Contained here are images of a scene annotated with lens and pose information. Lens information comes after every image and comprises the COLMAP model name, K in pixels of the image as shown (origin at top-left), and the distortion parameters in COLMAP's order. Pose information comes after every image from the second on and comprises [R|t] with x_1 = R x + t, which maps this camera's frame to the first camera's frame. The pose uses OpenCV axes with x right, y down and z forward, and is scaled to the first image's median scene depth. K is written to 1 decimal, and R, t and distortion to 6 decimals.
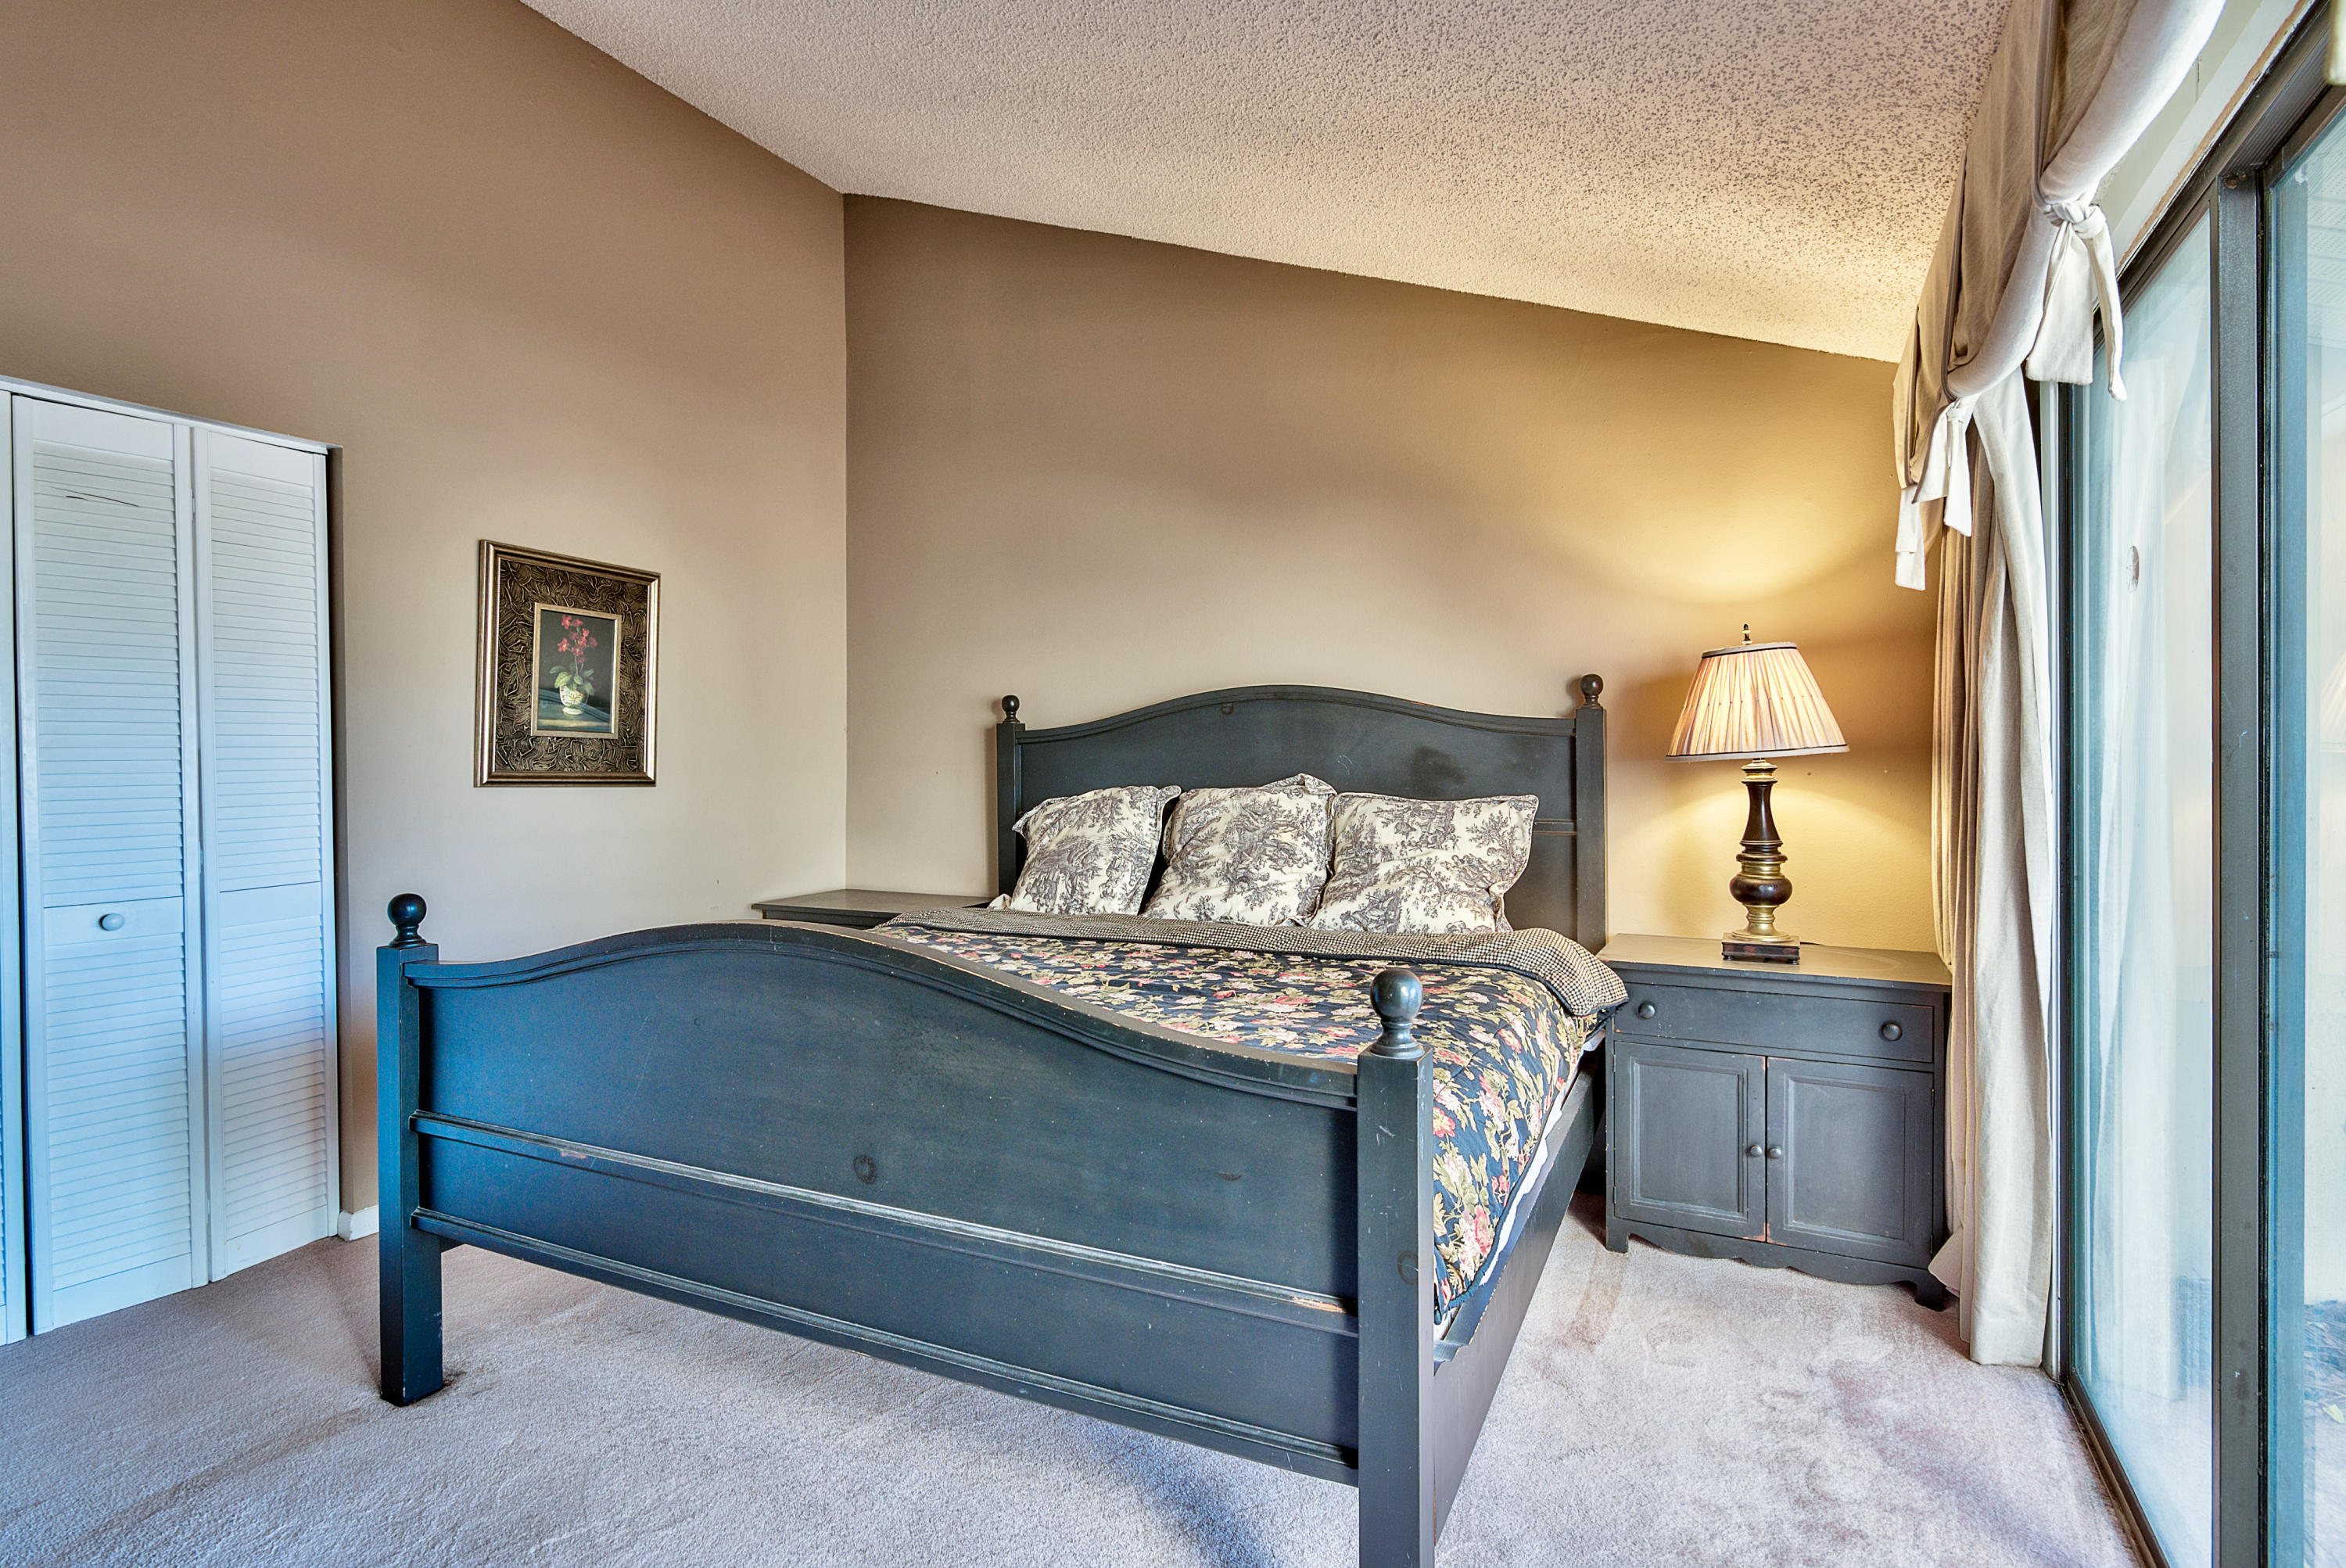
lens RADIAL K [[1156.9, 0, 1171.4], [0, 1156.9, 790.6], [0, 0, 1]] dist [-0.002726, -0.000151]
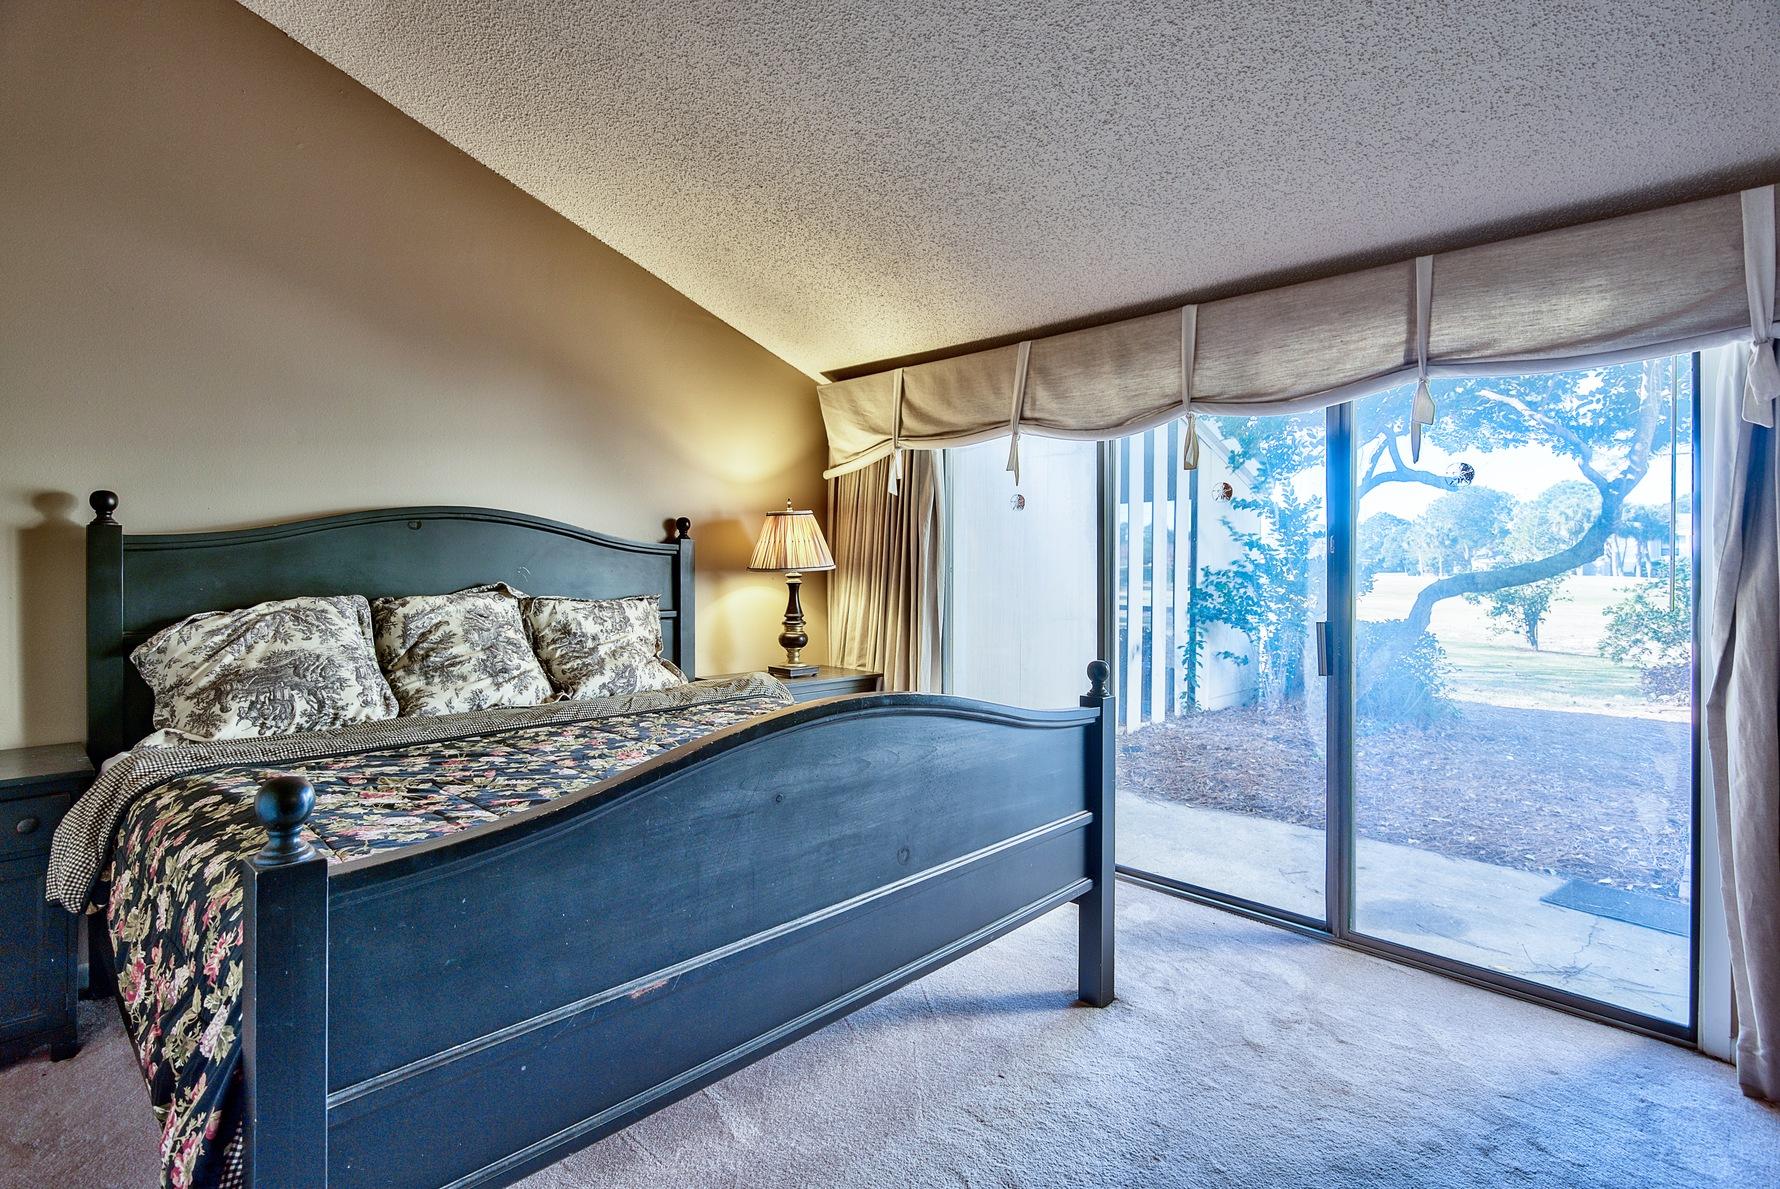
lens RADIAL K [[772.2, 0, 980.4], [0, 772.2, 566.8], [0, 0, 1]] dist [-0.001040, 0.000091]
pose [[0.310576, 0.006560, 0.950526, -0.530627], [0.020392, 0.999700, -0.013562, -0.009571], [-0.950330, 0.023595, 0.310349, 0.273829]]
